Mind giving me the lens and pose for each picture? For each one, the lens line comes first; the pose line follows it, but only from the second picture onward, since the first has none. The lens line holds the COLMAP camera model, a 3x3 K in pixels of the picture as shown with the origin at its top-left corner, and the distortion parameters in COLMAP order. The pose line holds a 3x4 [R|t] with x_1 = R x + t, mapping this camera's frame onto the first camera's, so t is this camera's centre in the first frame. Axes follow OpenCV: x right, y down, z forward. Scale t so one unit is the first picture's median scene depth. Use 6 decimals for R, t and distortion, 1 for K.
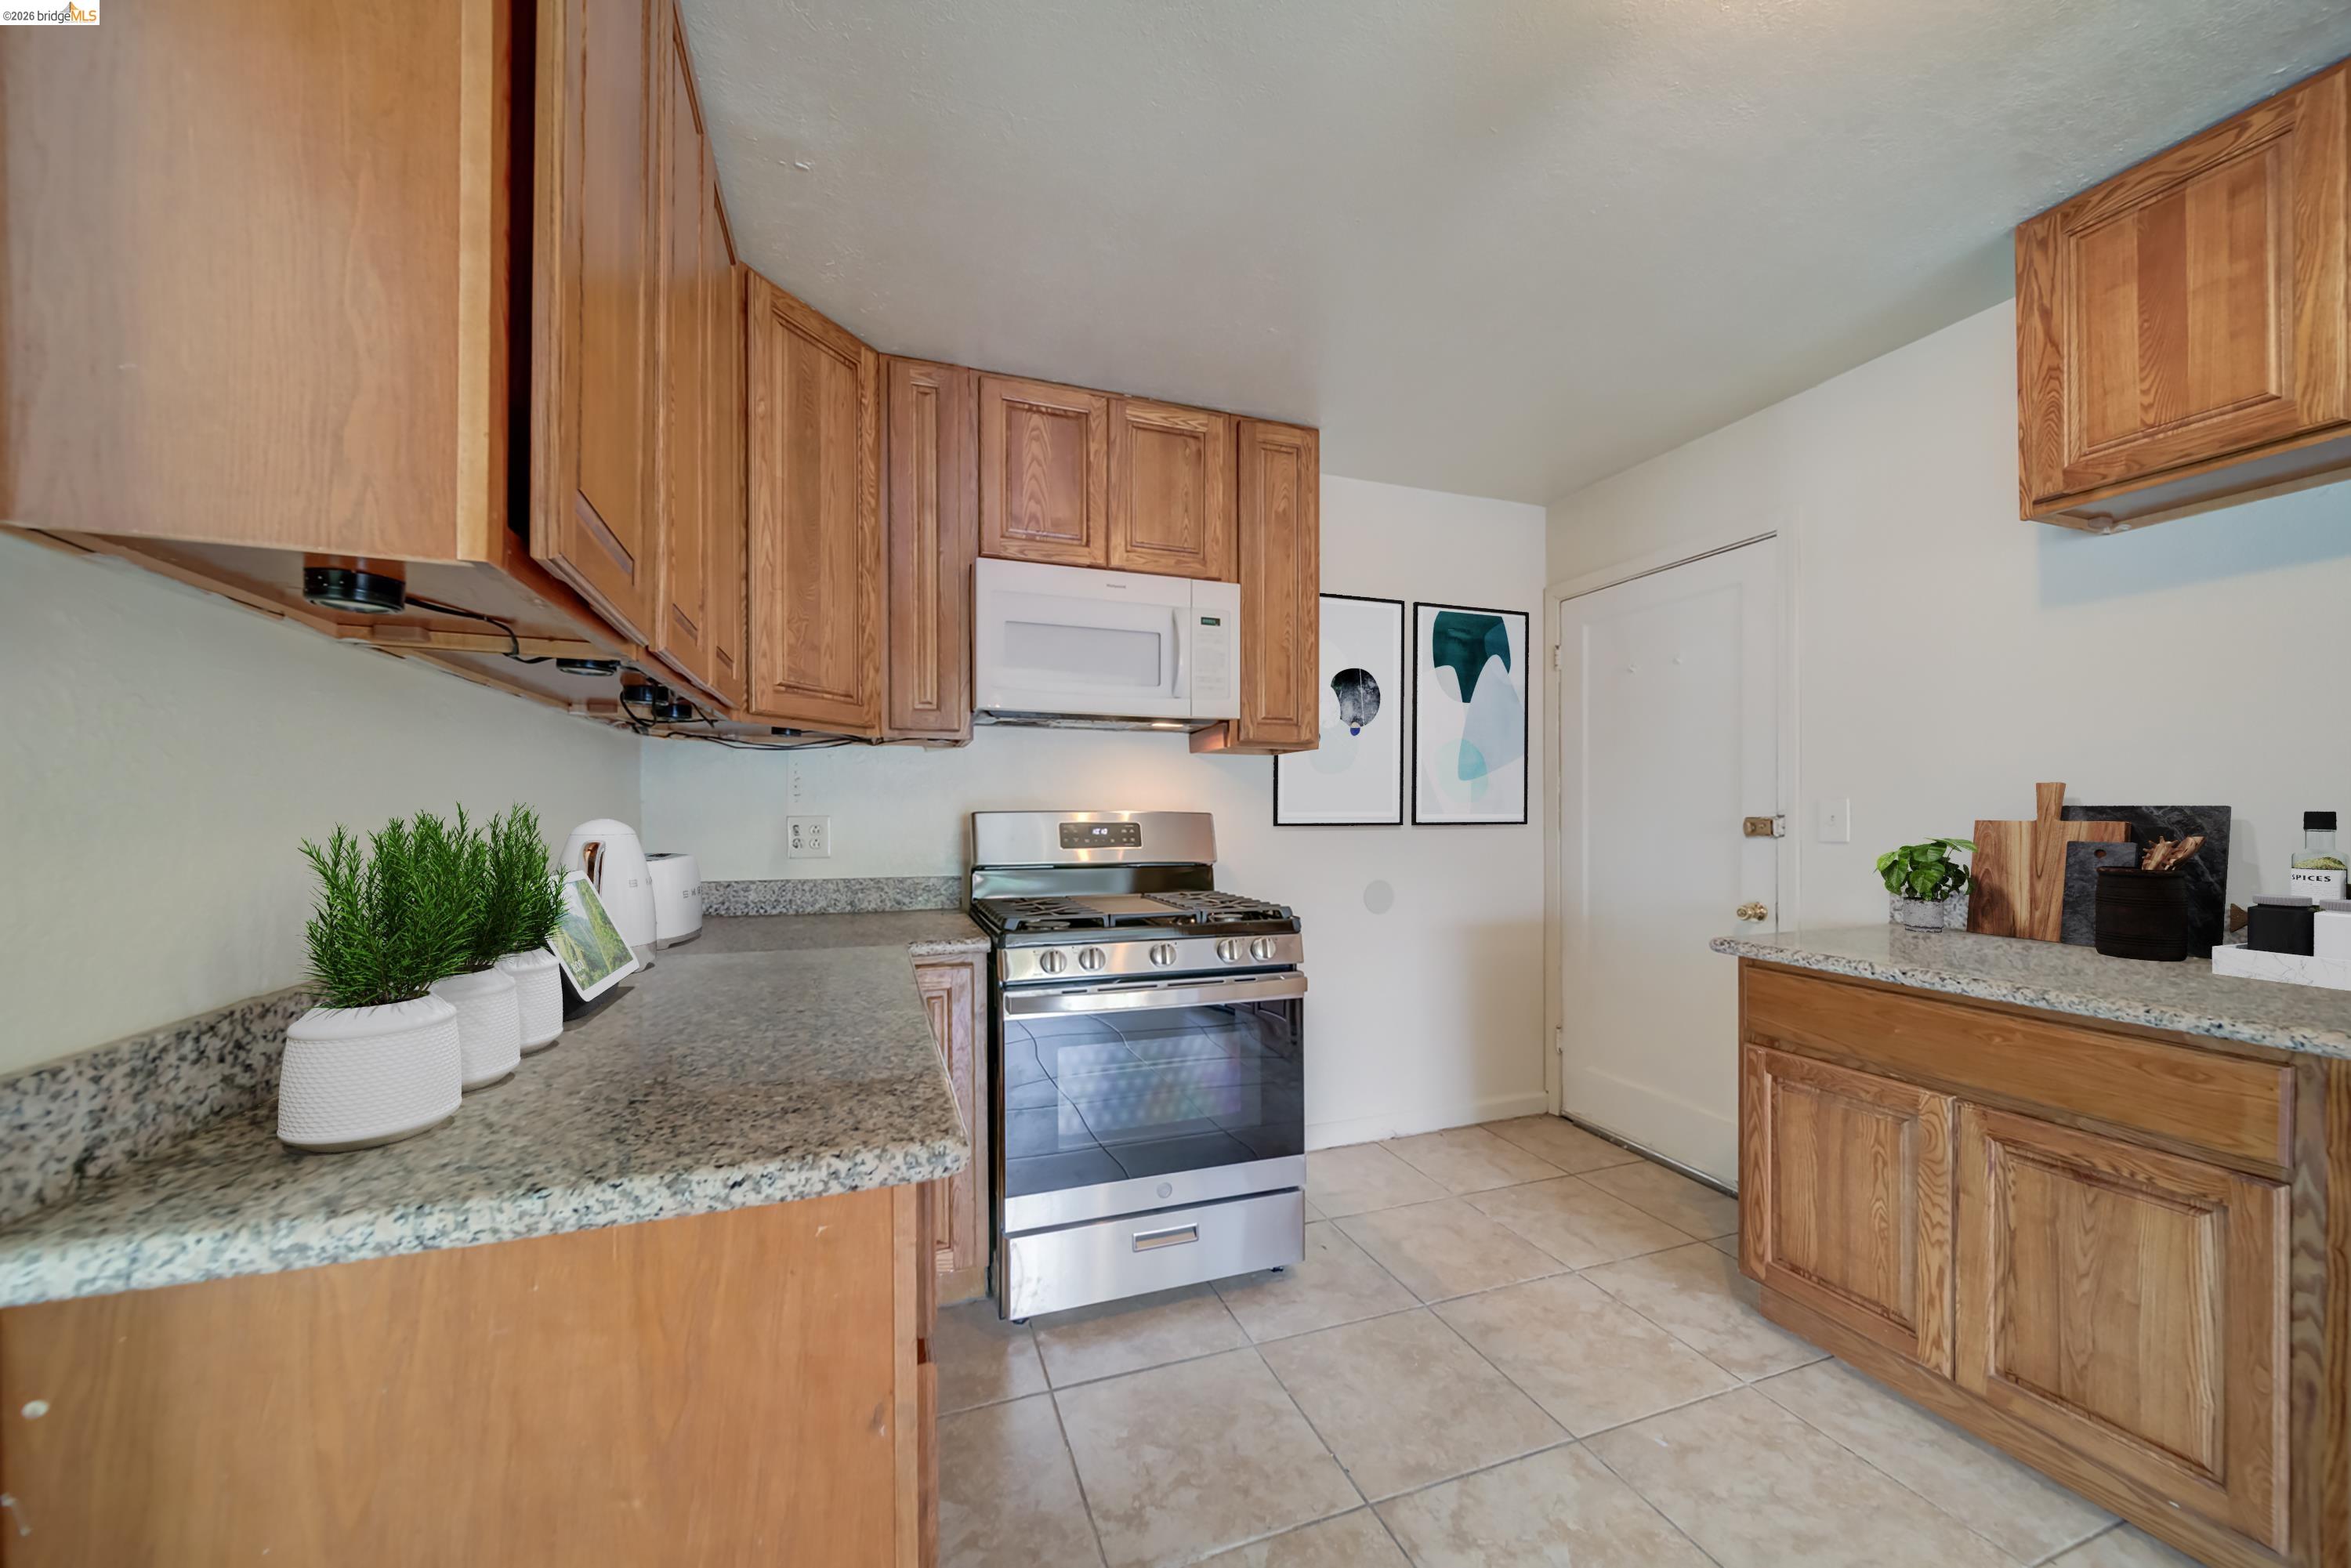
lens RADIAL K [[882.5, 0, 1183.4], [0, 882.5, 788.0], [0, 0, 1]] dist [0.023013, -0.000164]
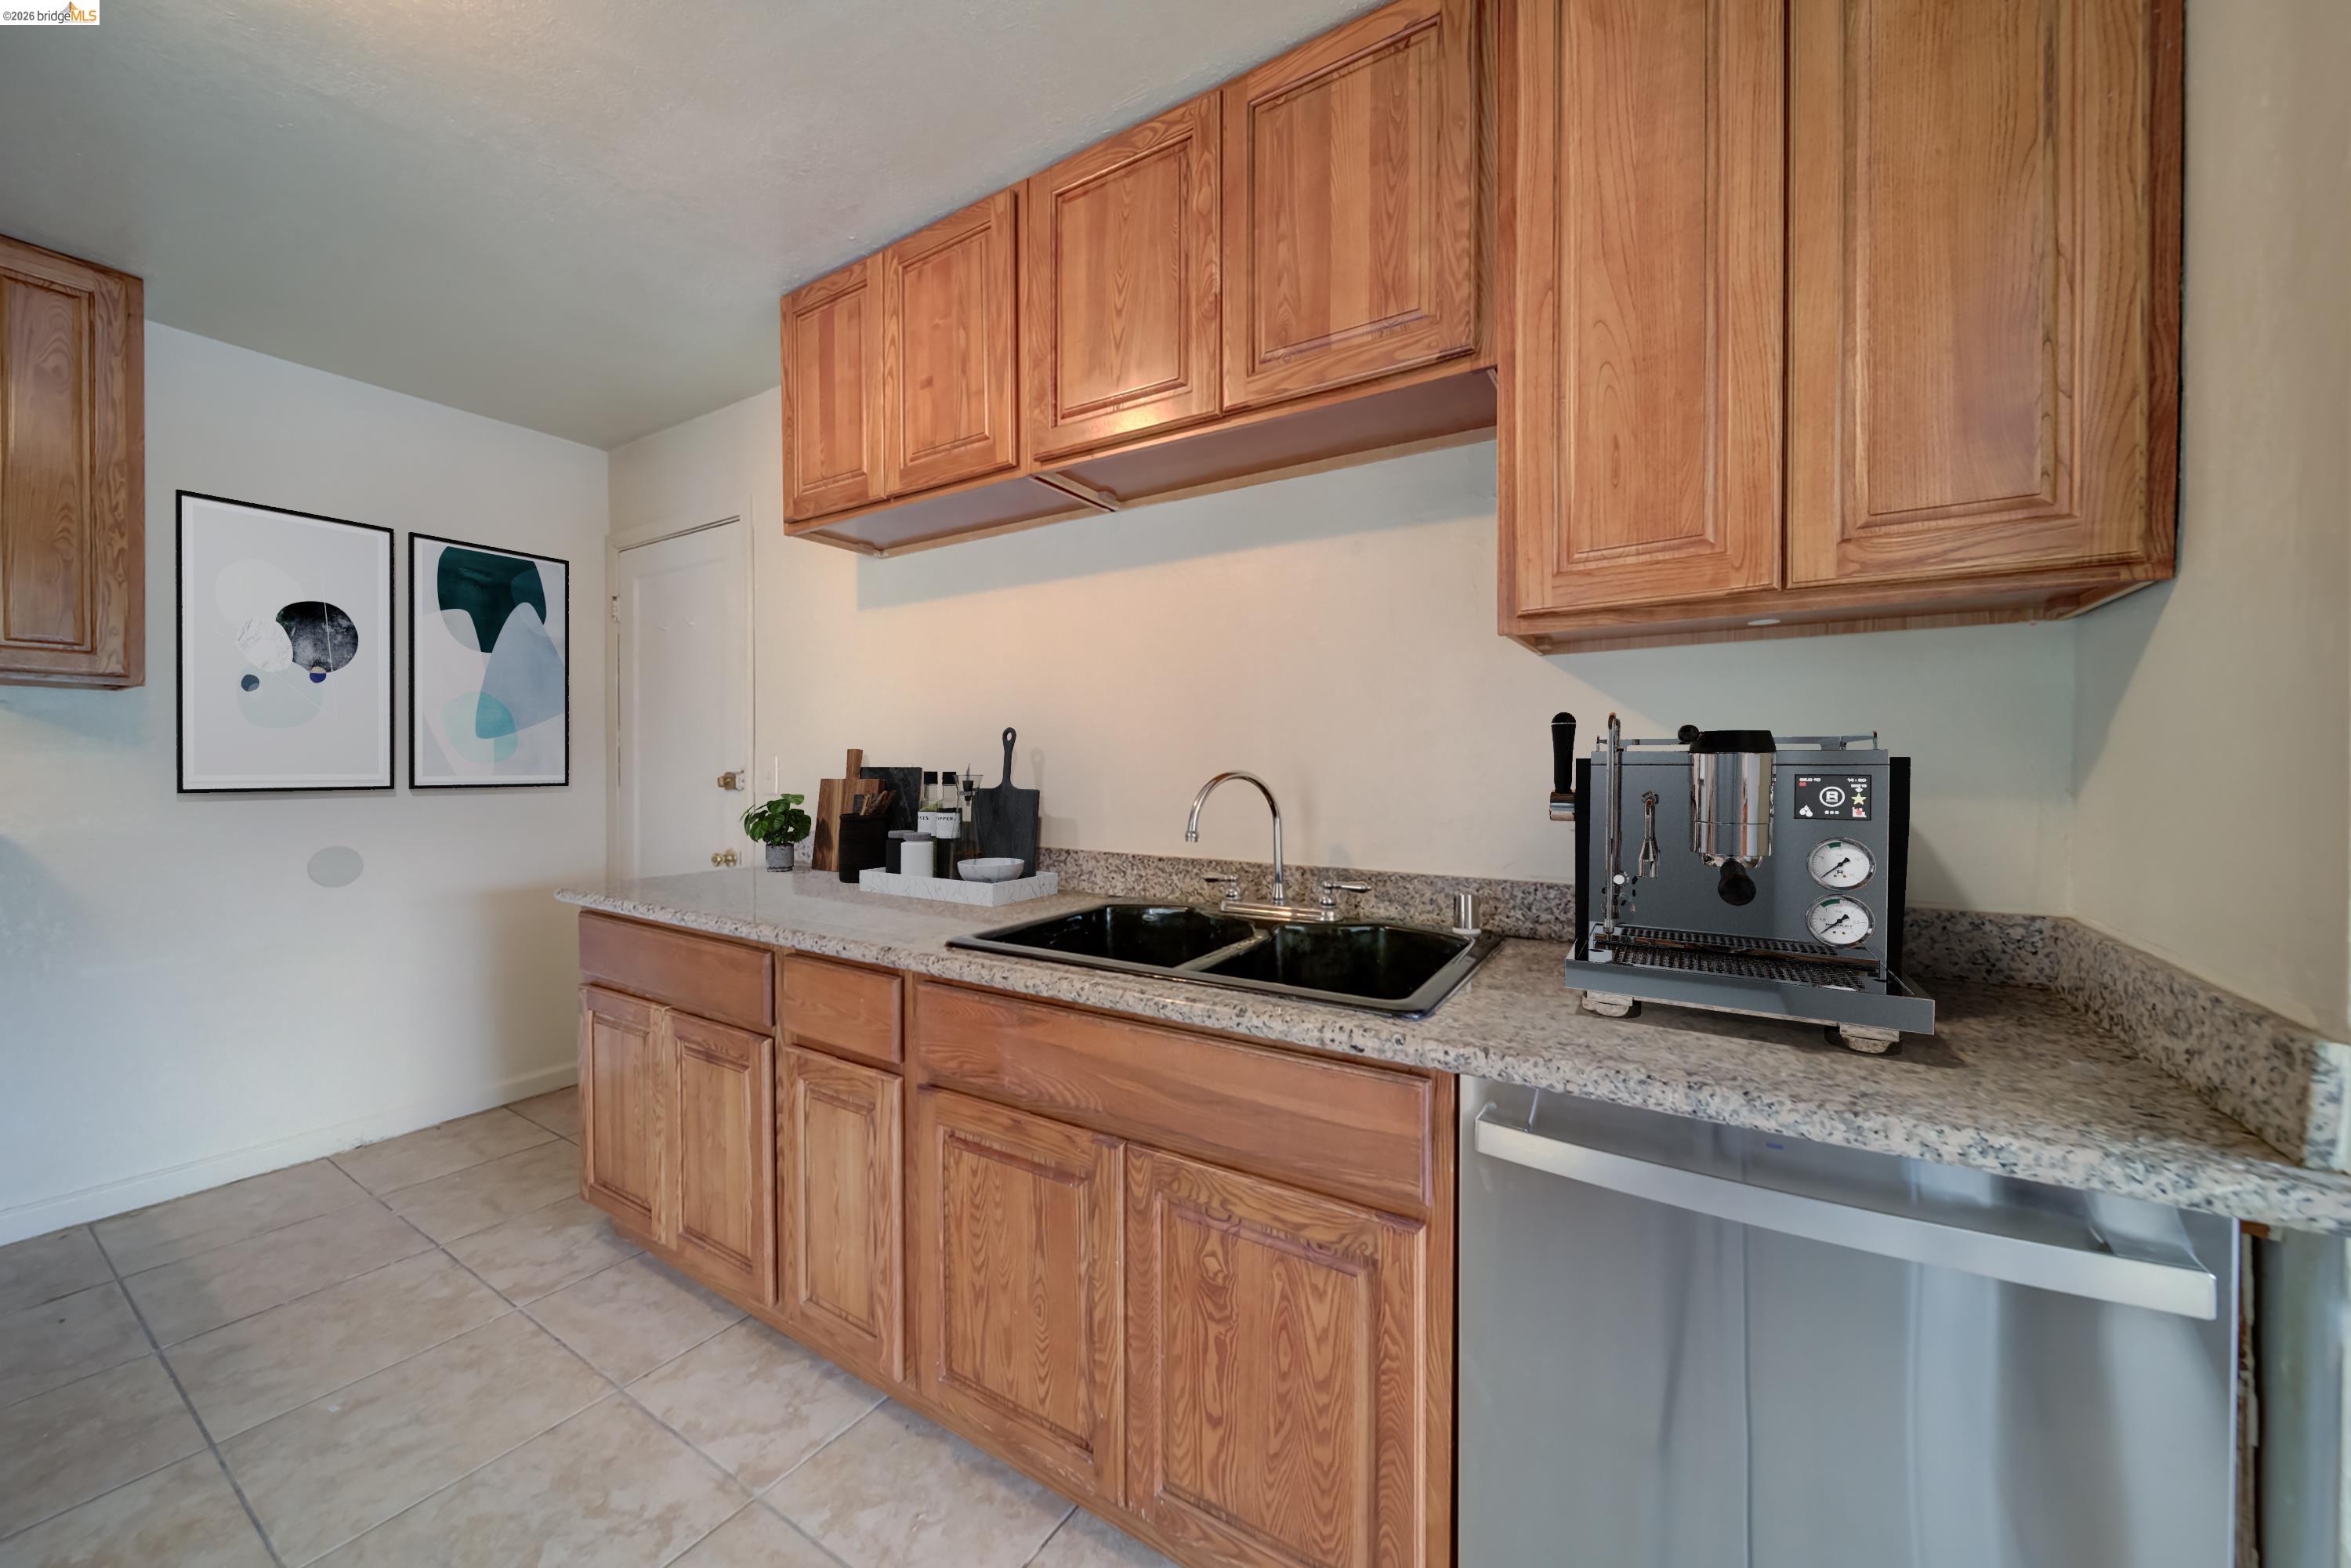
lens RADIAL K [[882.5, 0, 1170.8], [0, 882.5, 780.0], [0, 0, 1]] dist [0.023013, -0.000164]
pose [[0.808514, -0.006171, 0.588445, 0.346750], [-0.014075, 0.999456, 0.029819, -0.002992], [-0.588309, -0.032392, 0.807987, -0.164876]]
